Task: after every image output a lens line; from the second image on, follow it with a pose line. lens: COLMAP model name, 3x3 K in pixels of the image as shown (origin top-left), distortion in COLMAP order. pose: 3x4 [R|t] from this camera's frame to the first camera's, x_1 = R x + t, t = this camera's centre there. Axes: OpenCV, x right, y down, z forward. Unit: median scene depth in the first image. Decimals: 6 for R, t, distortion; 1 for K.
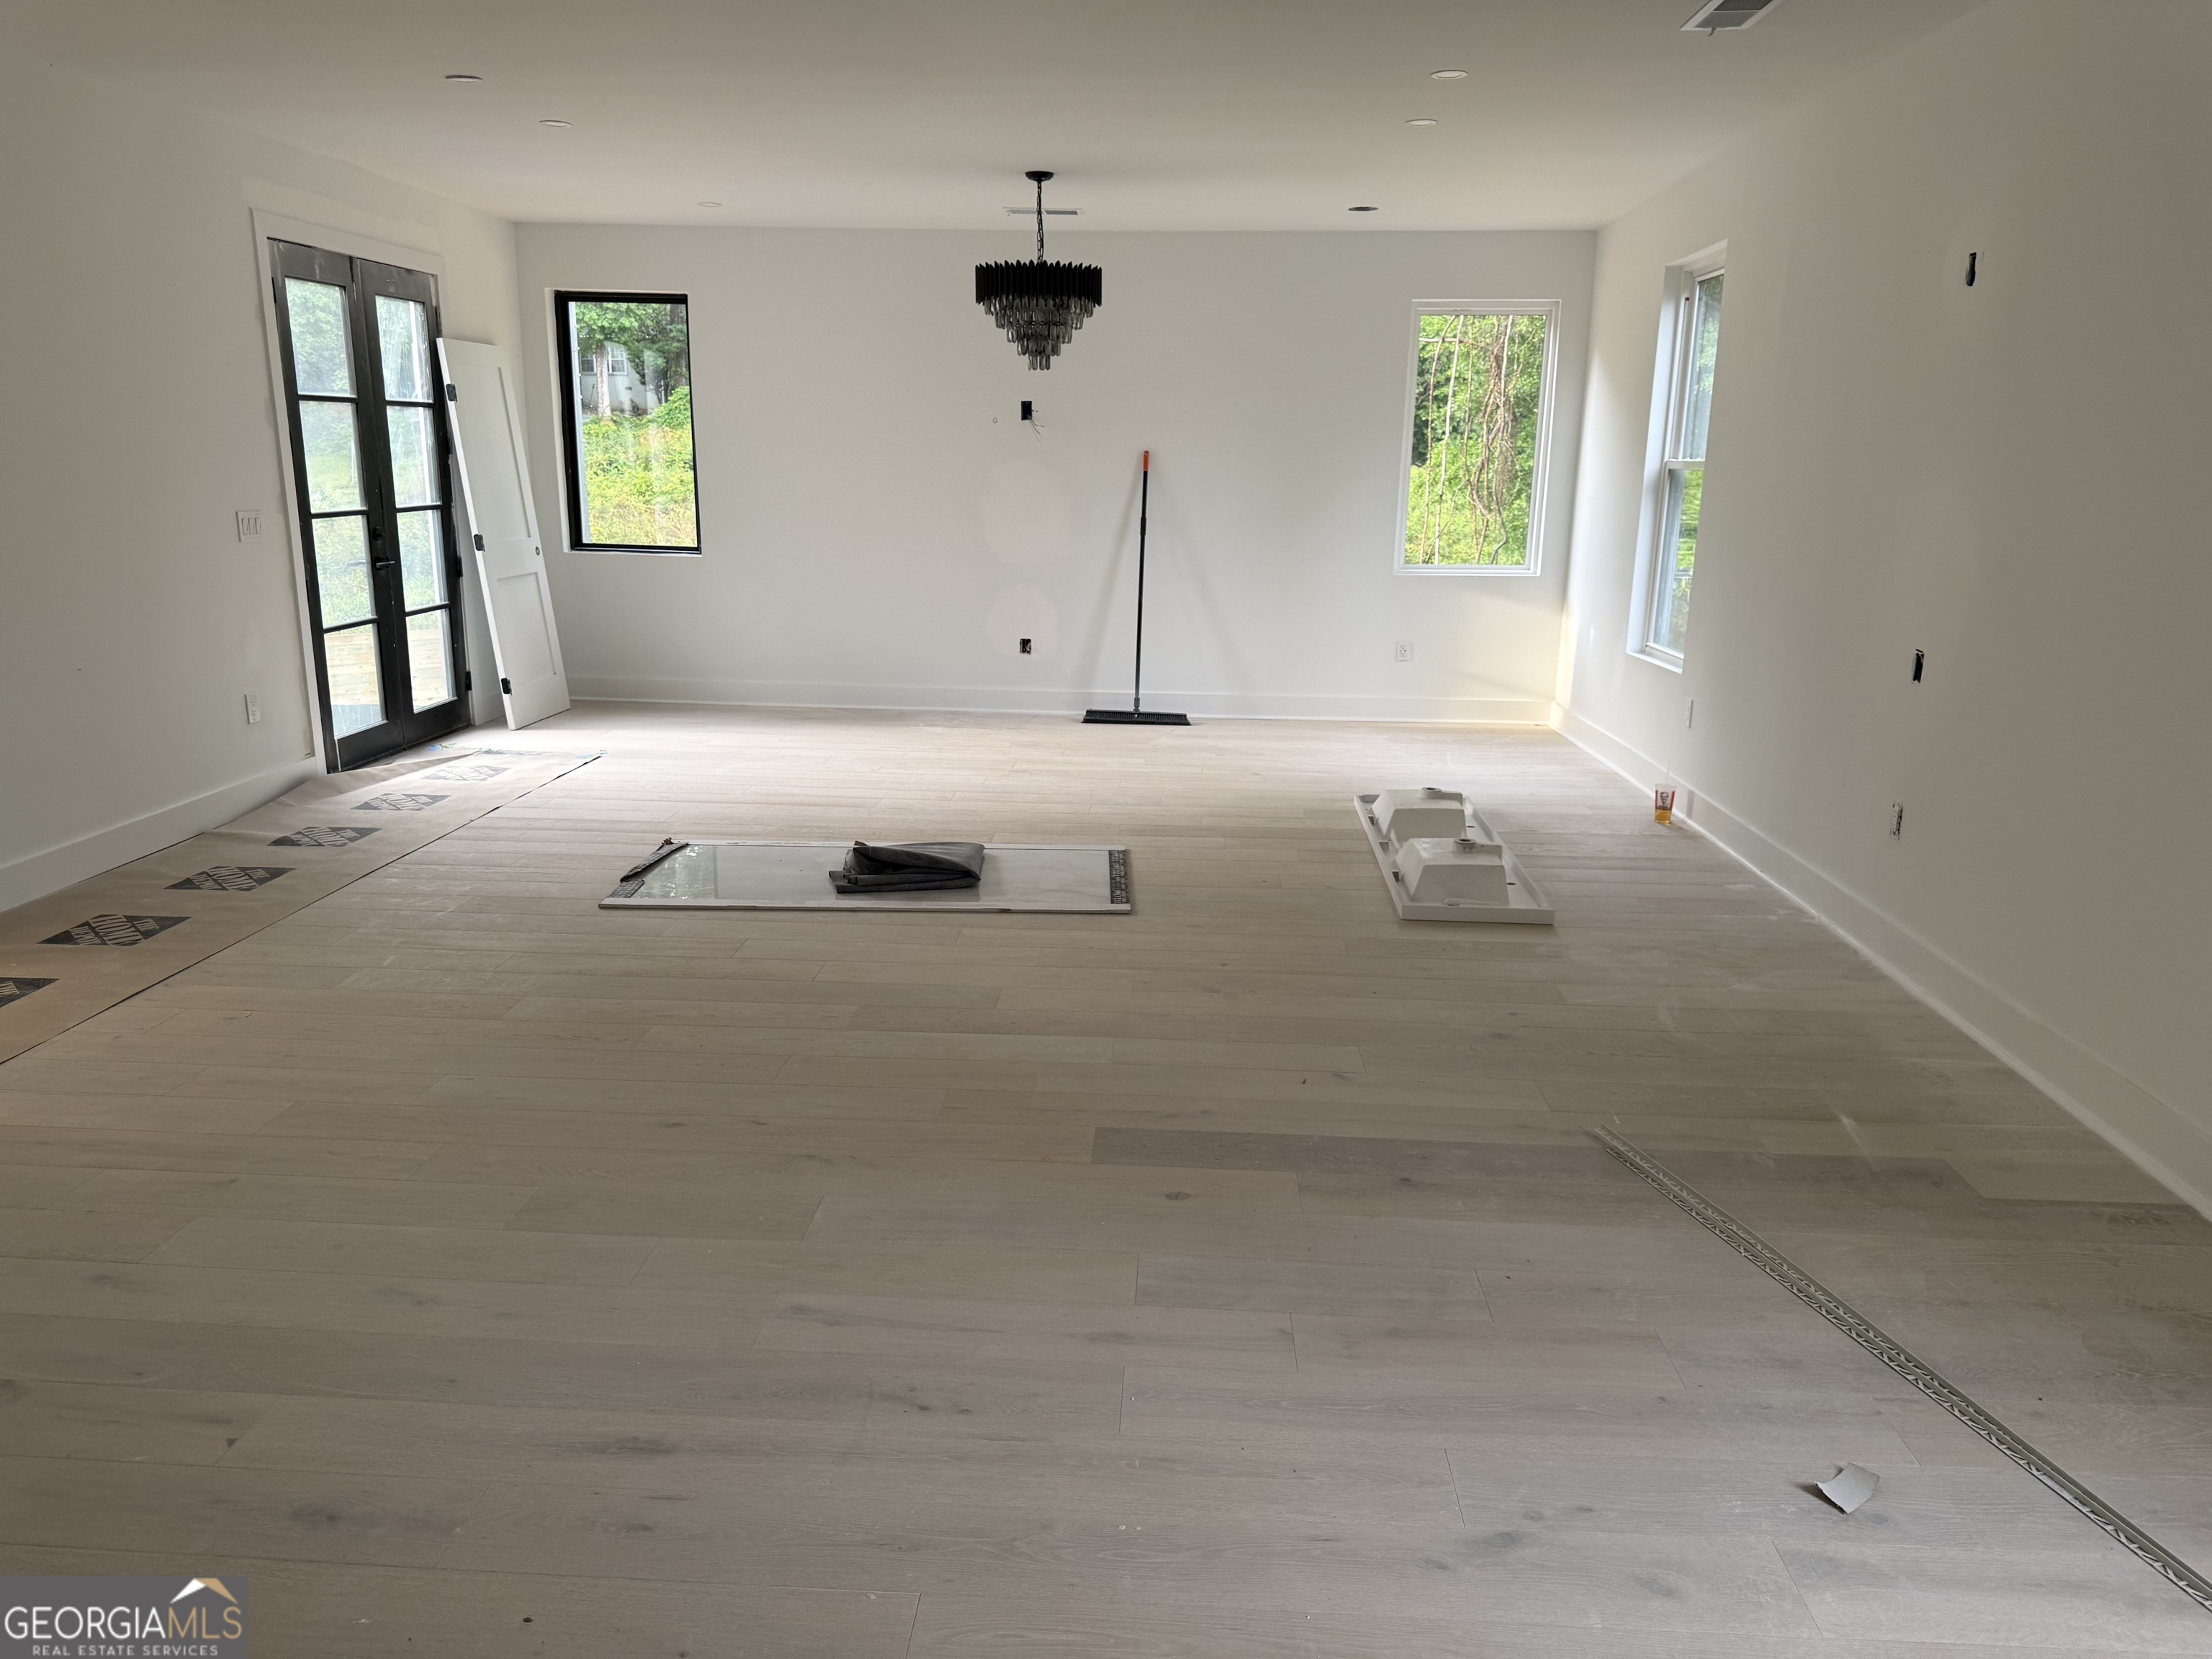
lens RADIAL K [[1564.8, 0, 1099.7], [0, 1564.8, 829.4], [0, 0, 1]] dist [0.079412, -0.110258]
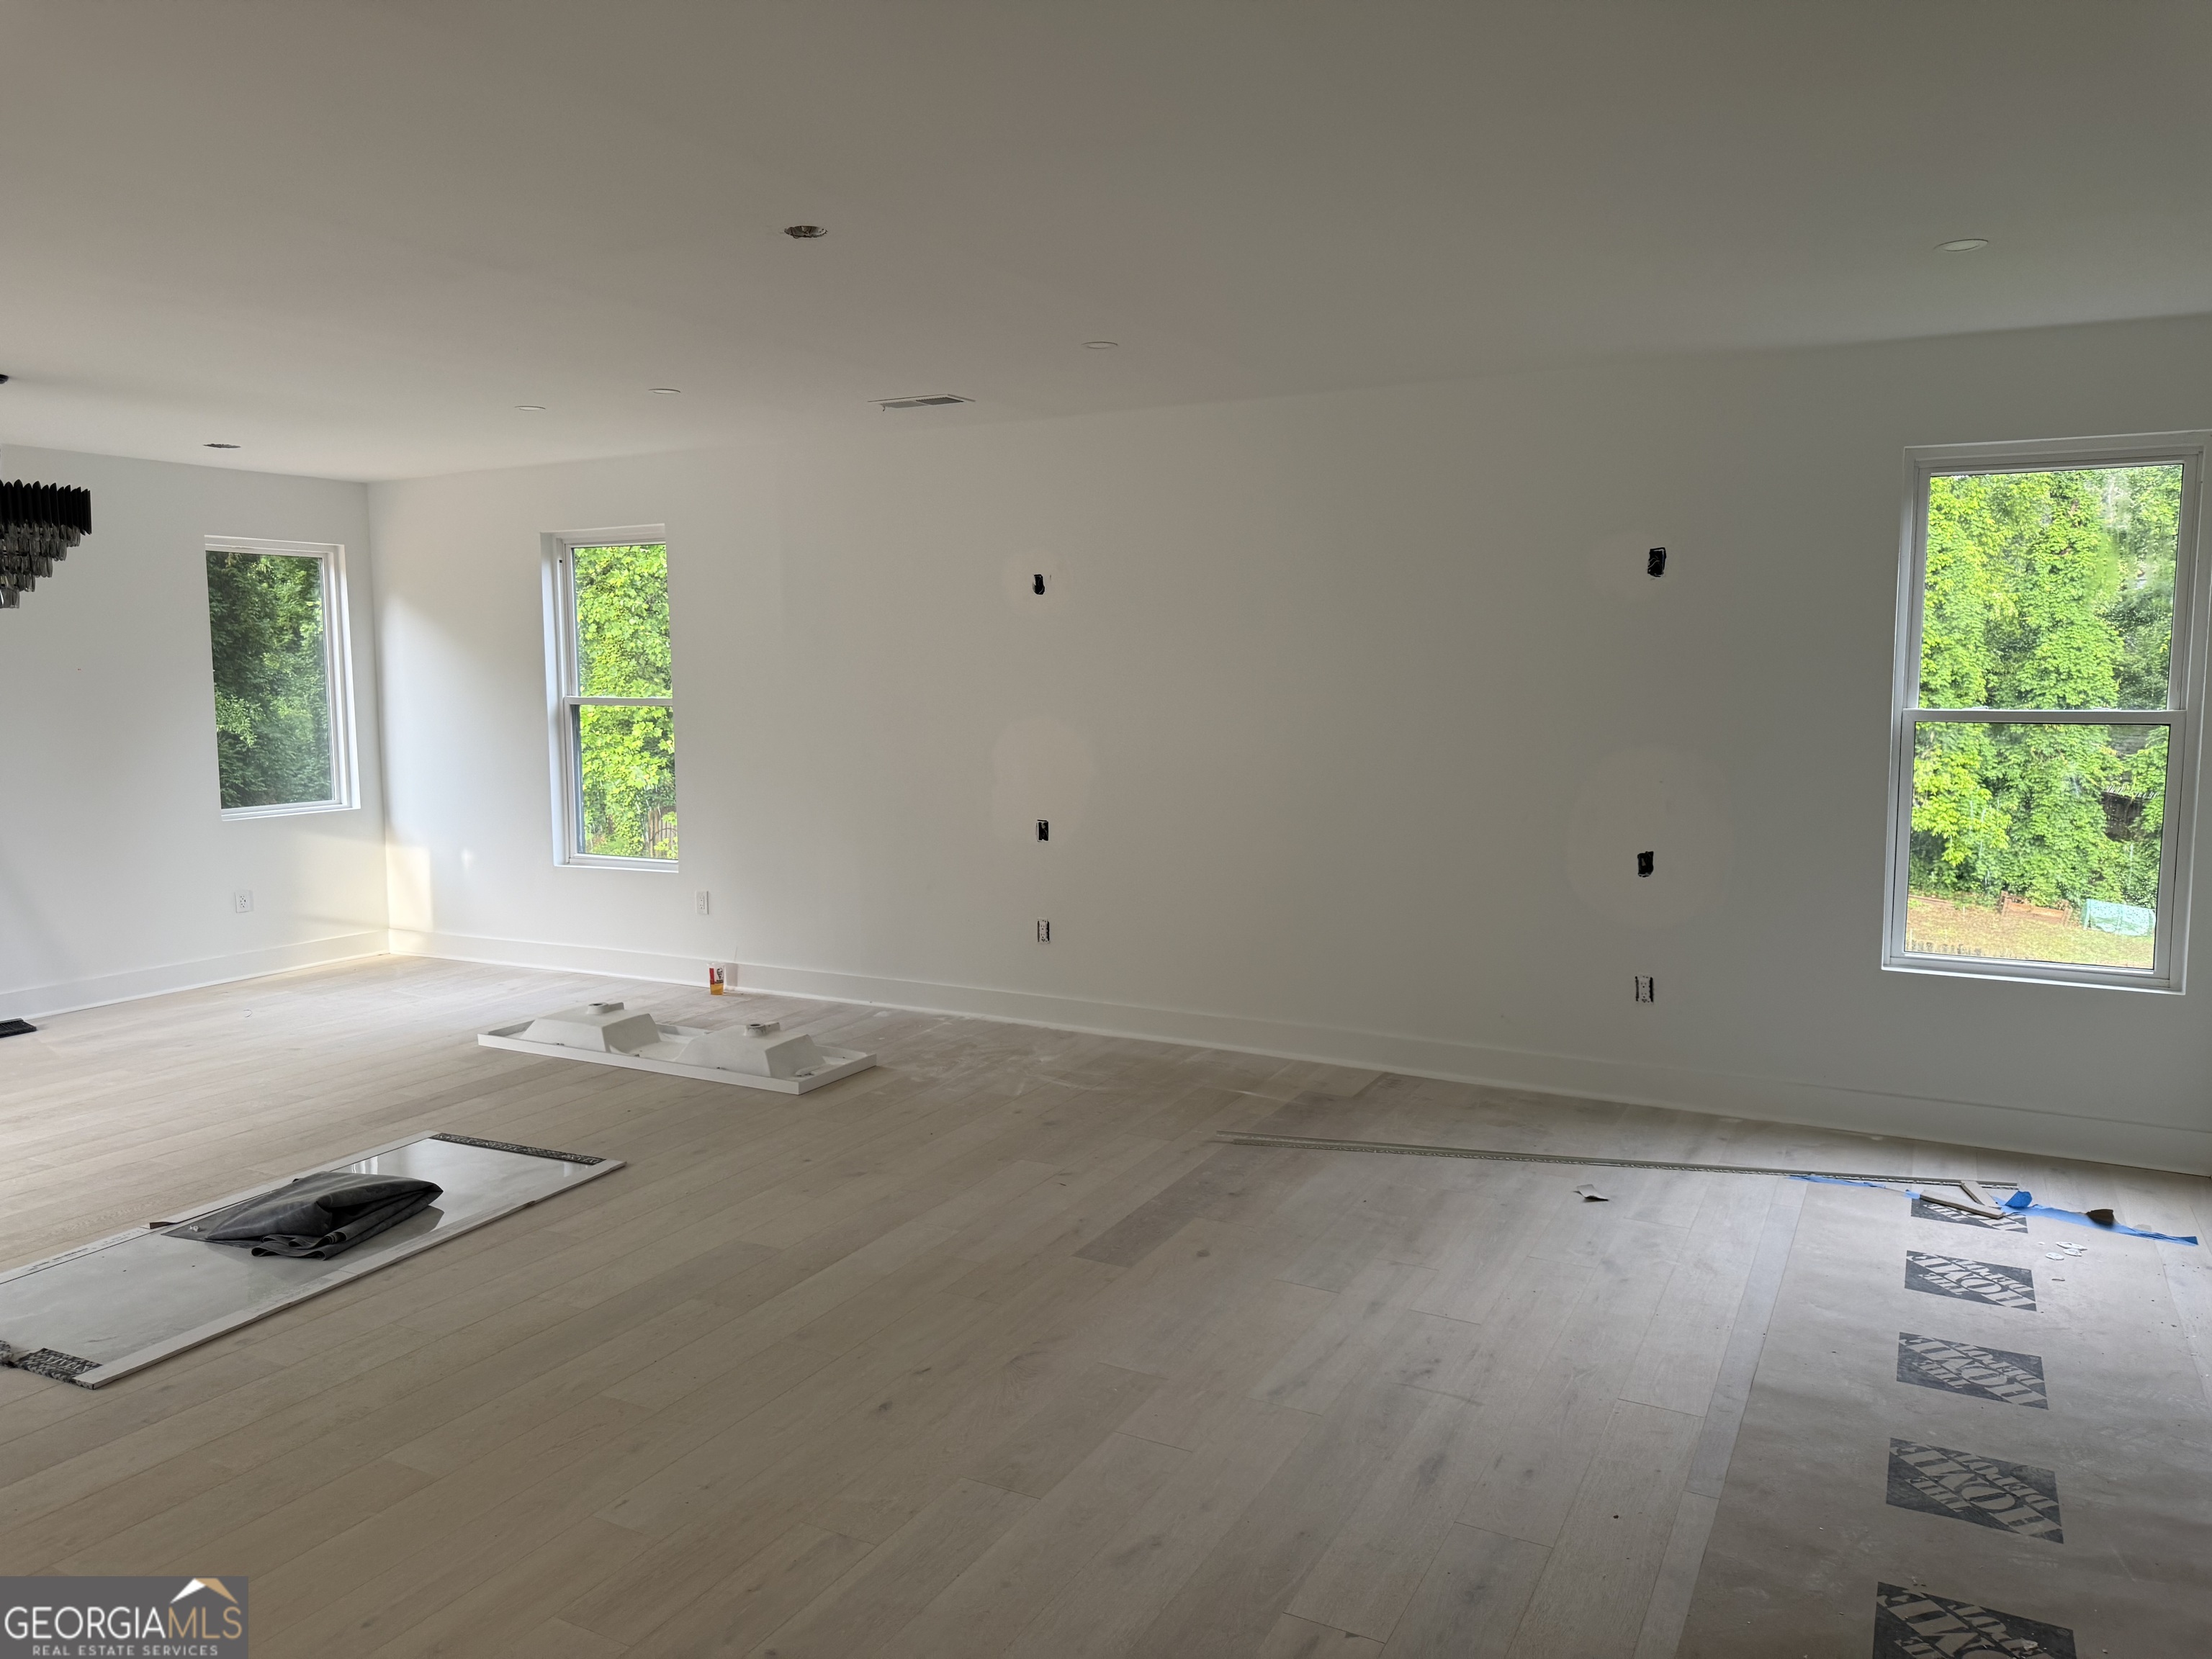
lens RADIAL K [[1564.8, 0, 1112.7], [0, 1564.8, 820.1], [0, 0, 1]] dist [0.079412, -0.110258]
pose [[0.415689, -0.107179, 0.903170, -0.823571], [0.223875, 0.974536, 0.012608, -0.114808], [-0.881523, 0.196956, 0.429098, 0.298751]]
